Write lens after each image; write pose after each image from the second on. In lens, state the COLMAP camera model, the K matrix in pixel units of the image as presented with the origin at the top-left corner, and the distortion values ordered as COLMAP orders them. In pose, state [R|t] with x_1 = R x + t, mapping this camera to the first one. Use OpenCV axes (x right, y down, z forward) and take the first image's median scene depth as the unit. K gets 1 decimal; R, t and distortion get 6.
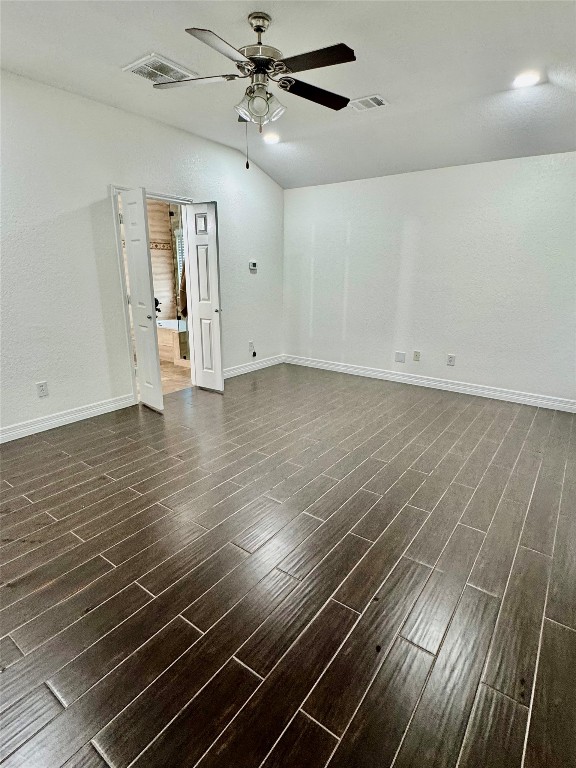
lens RADIAL K [[398.2, 0, 287.7], [0, 398.2, 385.8], [0, 0, 1]] dist [-0.001113, -0.000439]
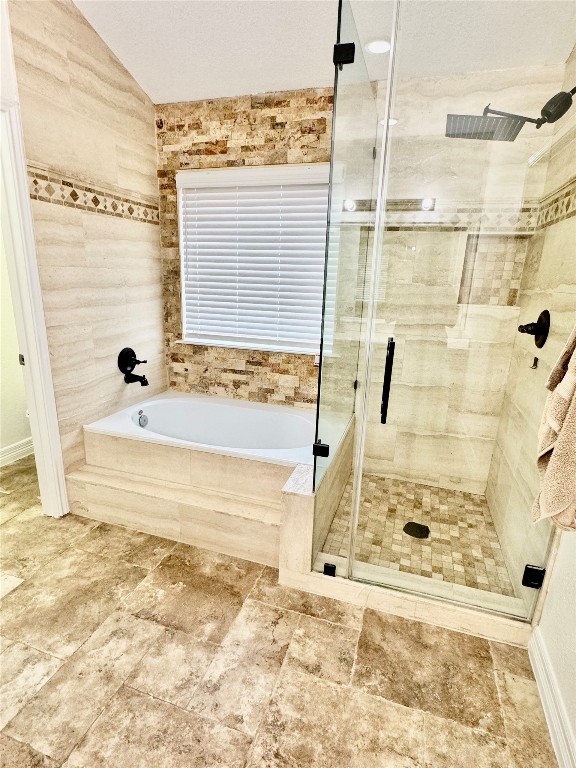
lens RADIAL K [[398.2, 0, 288.3], [0, 398.2, 380.1], [0, 0, 1]] dist [-0.001113, -0.000439]
pose [[0.948044, -0.067205, 0.310960, -0.313302], [0.071554, 0.997433, -0.002585, -0.181192], [-0.309988, 0.024702, 0.950419, 0.601545]]
